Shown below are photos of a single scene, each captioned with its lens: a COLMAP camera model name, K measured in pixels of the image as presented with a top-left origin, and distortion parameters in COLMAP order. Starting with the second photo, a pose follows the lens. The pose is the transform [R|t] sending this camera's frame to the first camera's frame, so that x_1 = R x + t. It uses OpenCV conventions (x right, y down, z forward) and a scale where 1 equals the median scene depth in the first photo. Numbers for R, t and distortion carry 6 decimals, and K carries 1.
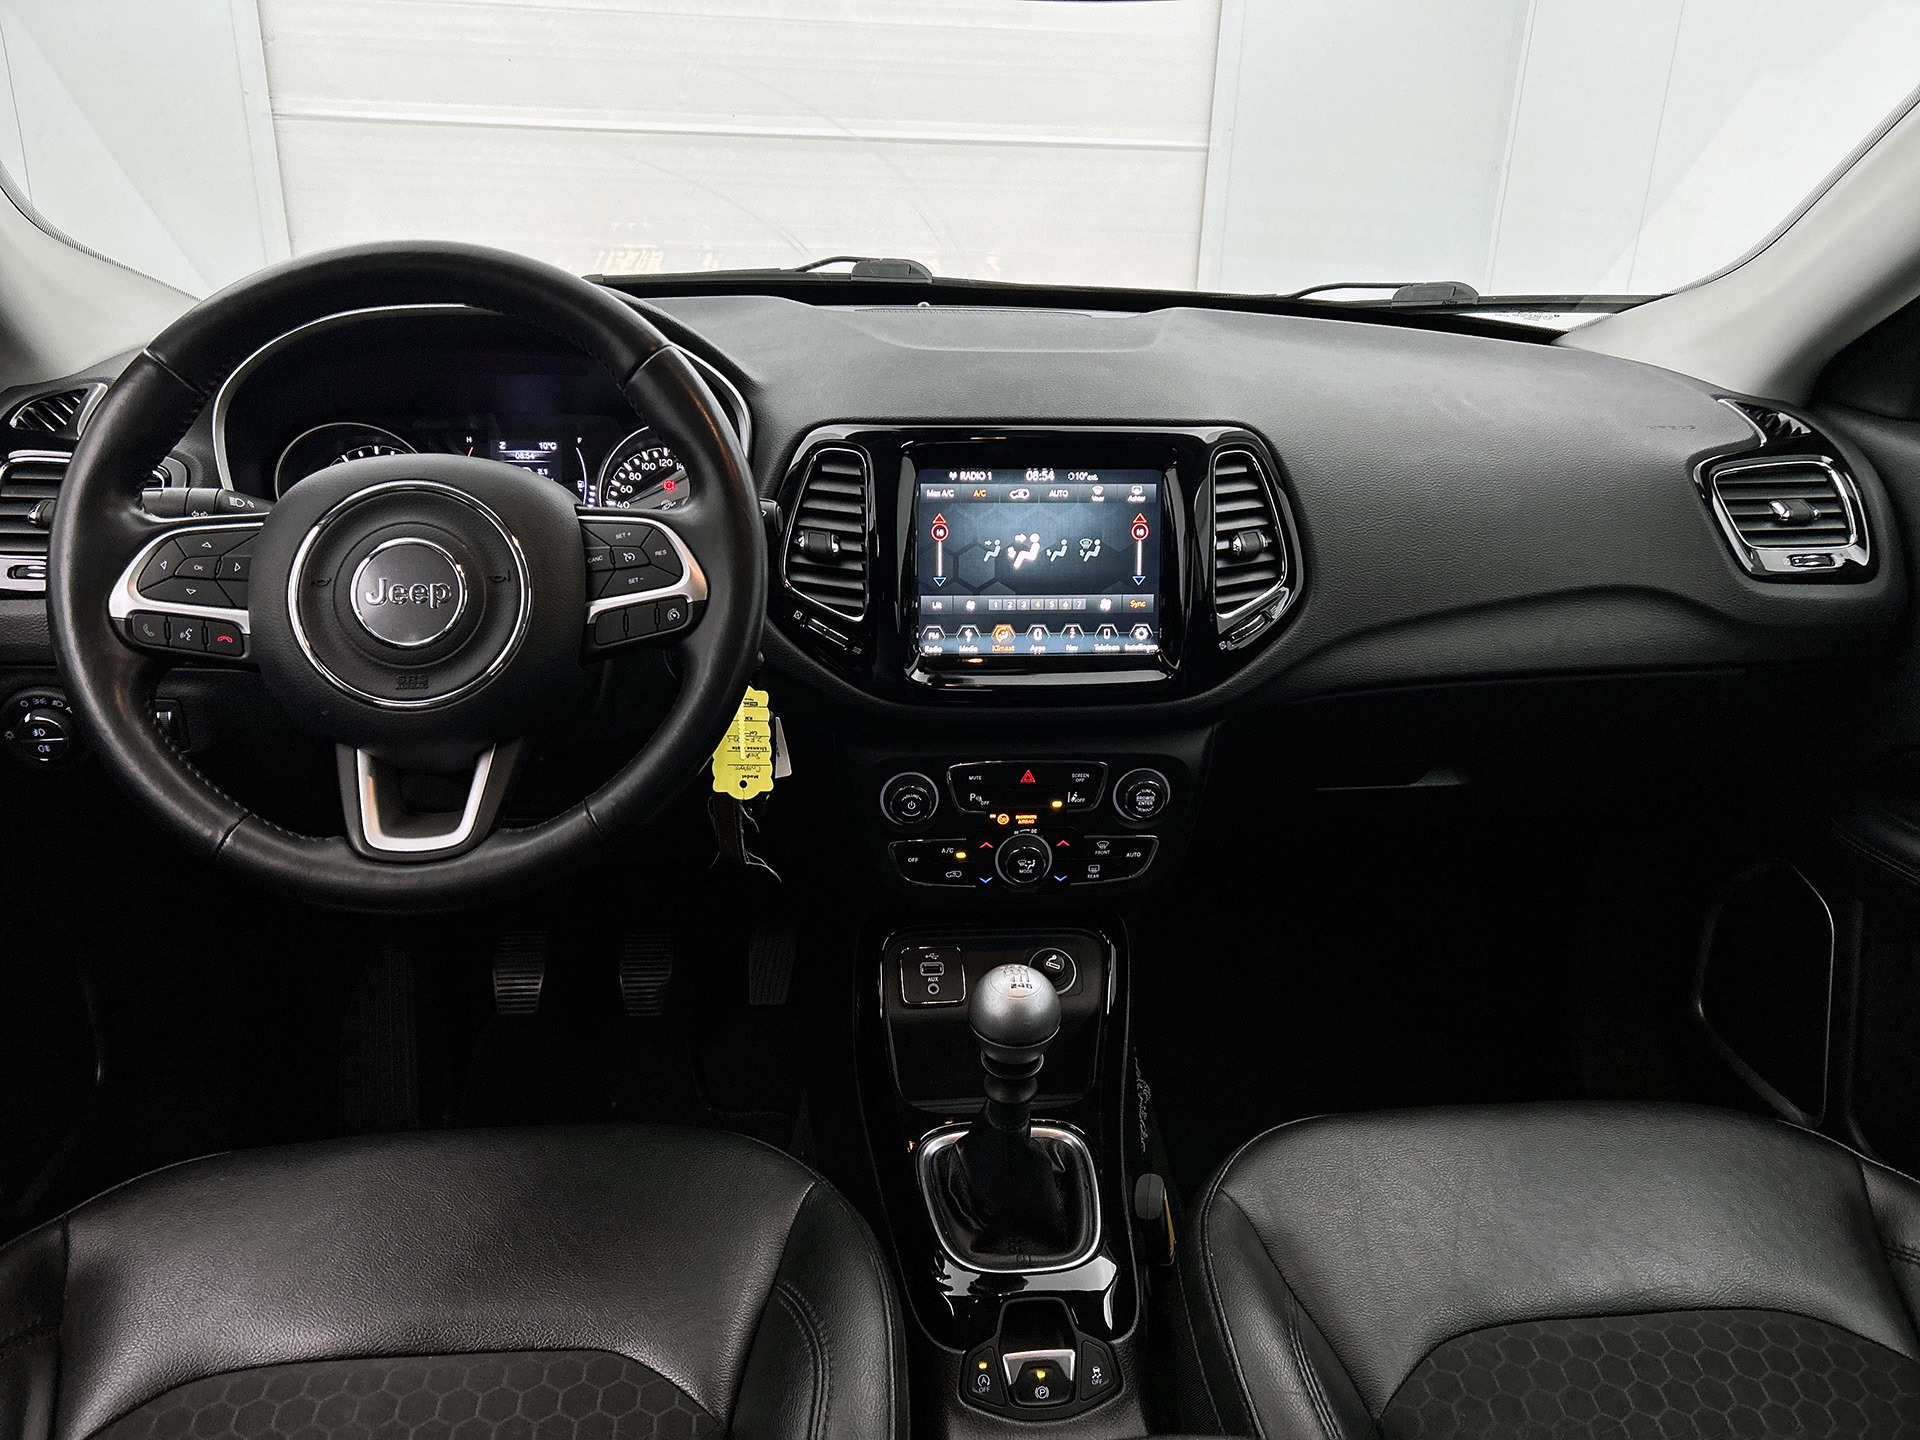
lens RADIAL K [[1481.8, 0, 985.1], [0, 1481.8, 724.2], [0, 0, 1]] dist [0.058101, -0.075168]
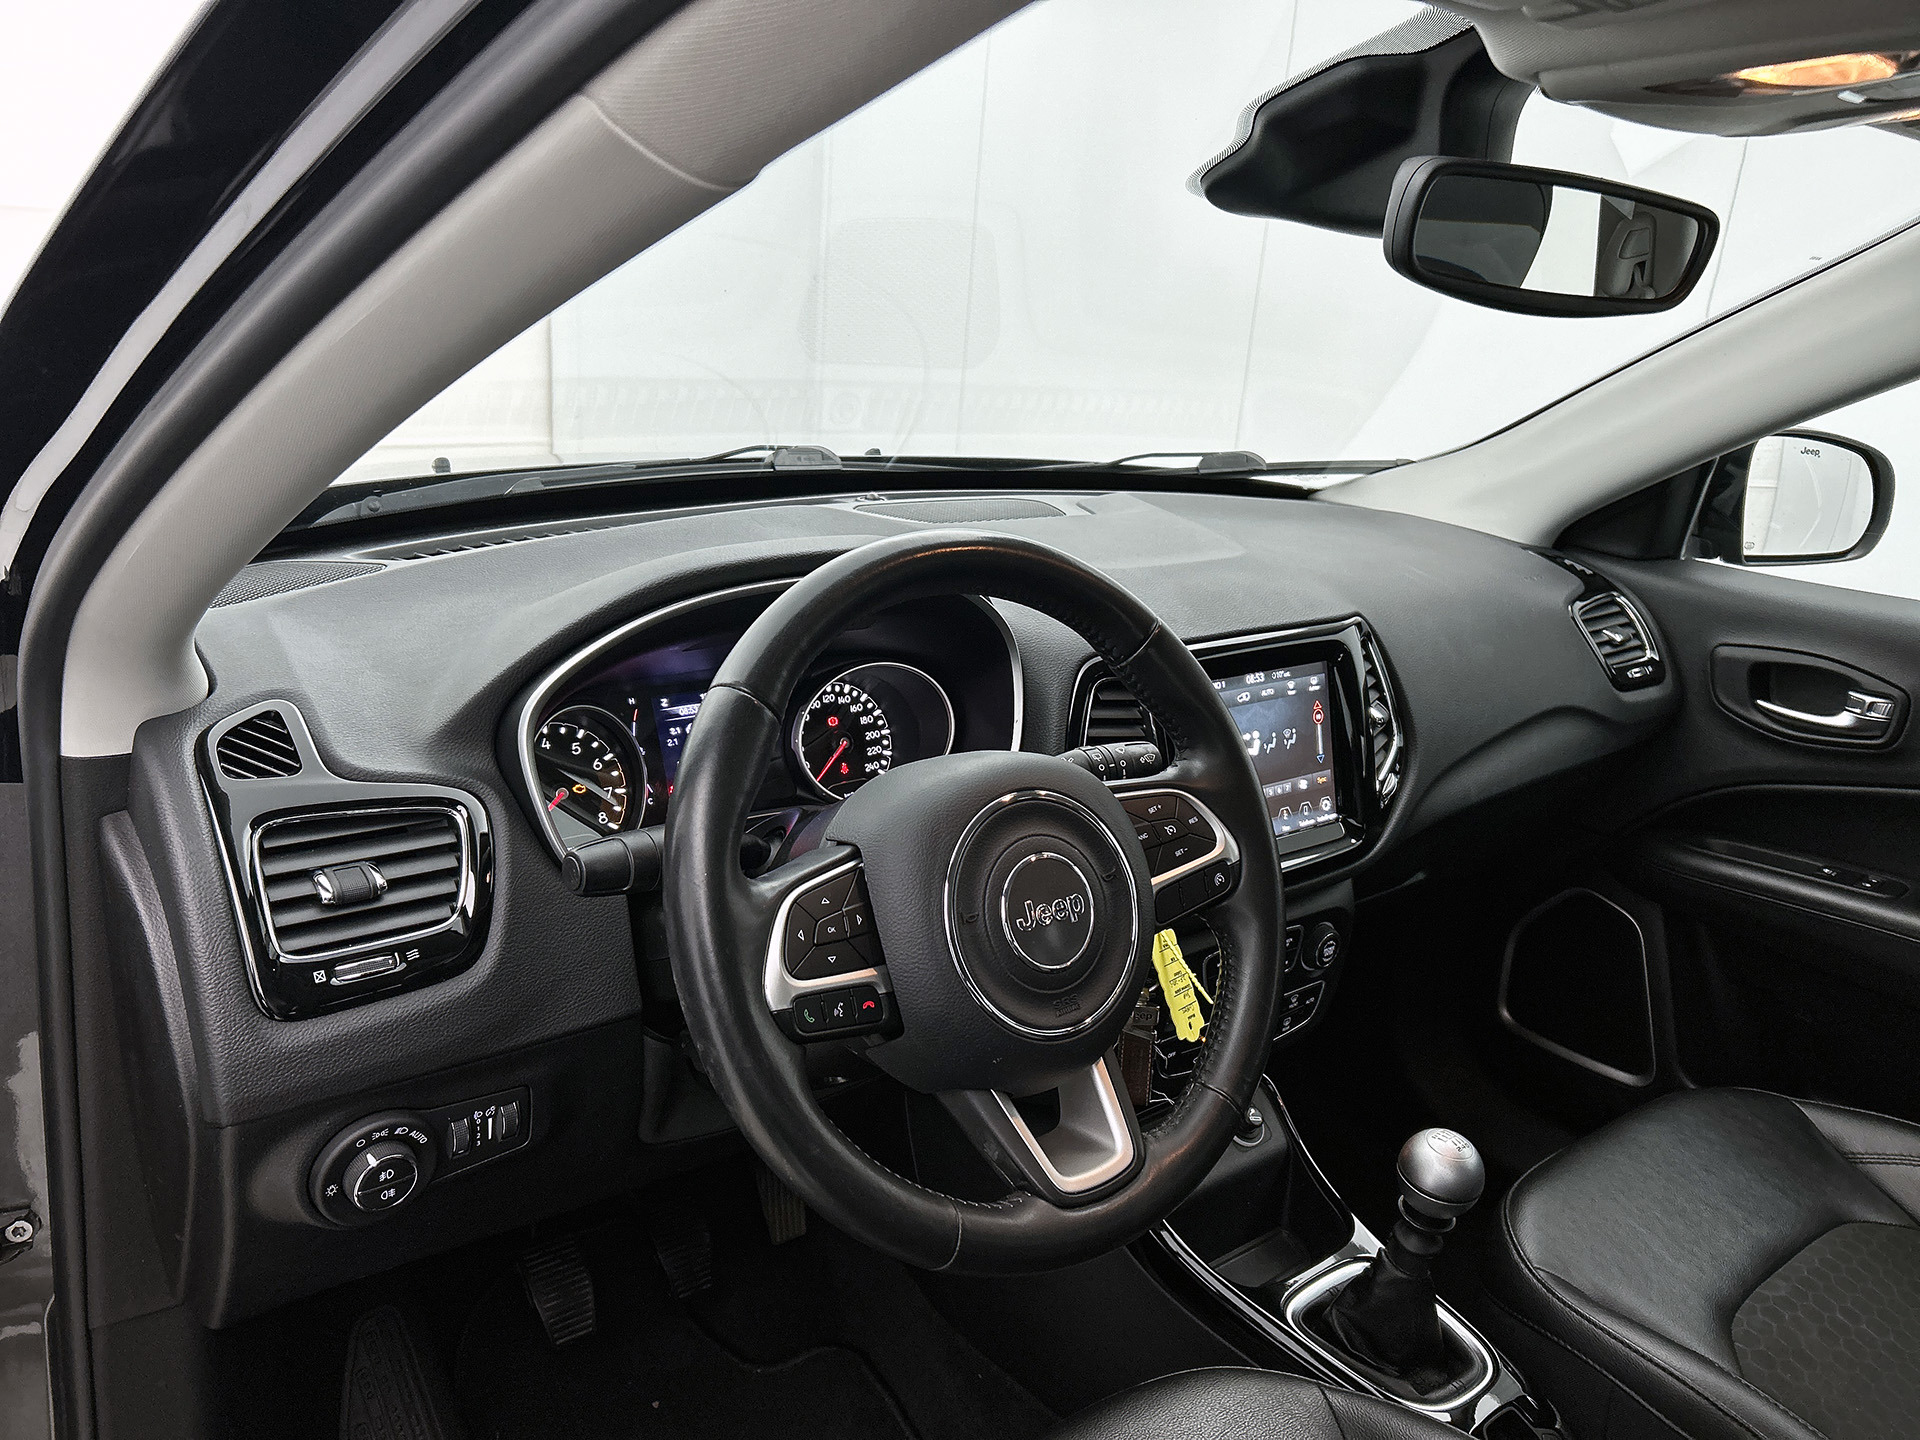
lens RADIAL K [[1481.8, 0, 989.1], [0, 1481.8, 702.3], [0, 0, 1]] dist [0.058101, -0.075168]
pose [[0.845075, -0.123595, 0.520166, -0.696625], [0.150219, 0.988610, -0.009149, -0.168664], [-0.513110, 0.085871, 0.854016, 0.165626]]
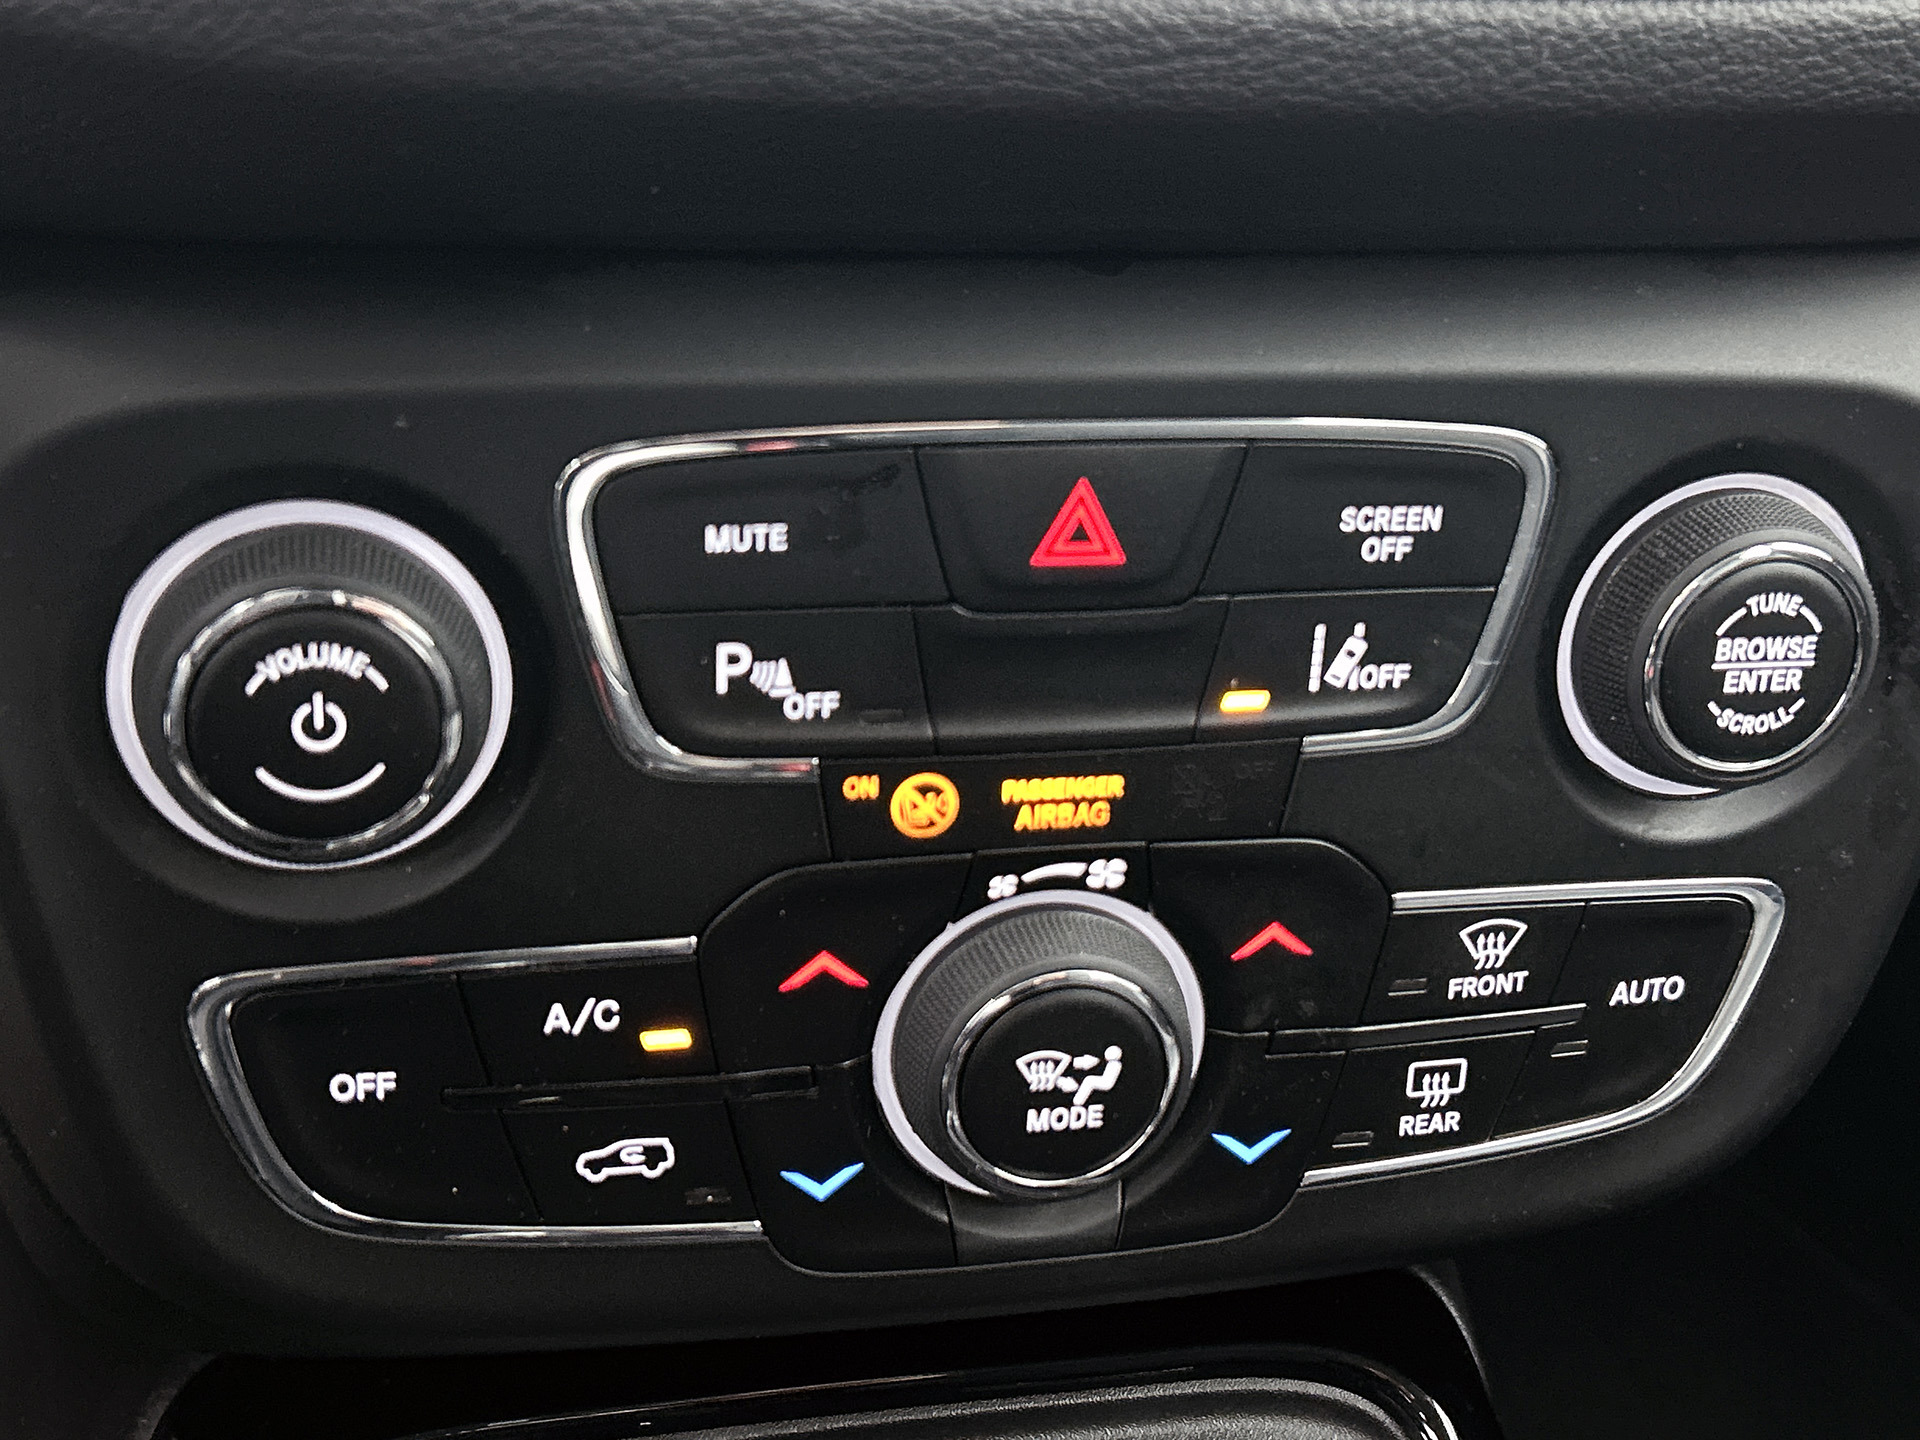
lens RADIAL K [[2372.6, 0, 962.3], [0, 2372.6, 722.0], [0, 0, 1]] dist [0.068097, 0.000000]
pose [[0.994004, -0.031882, 0.104594, -0.010890], [0.035036, 0.998981, -0.028452, 0.065184], [-0.103580, 0.031946, 0.994108, 0.773016]]
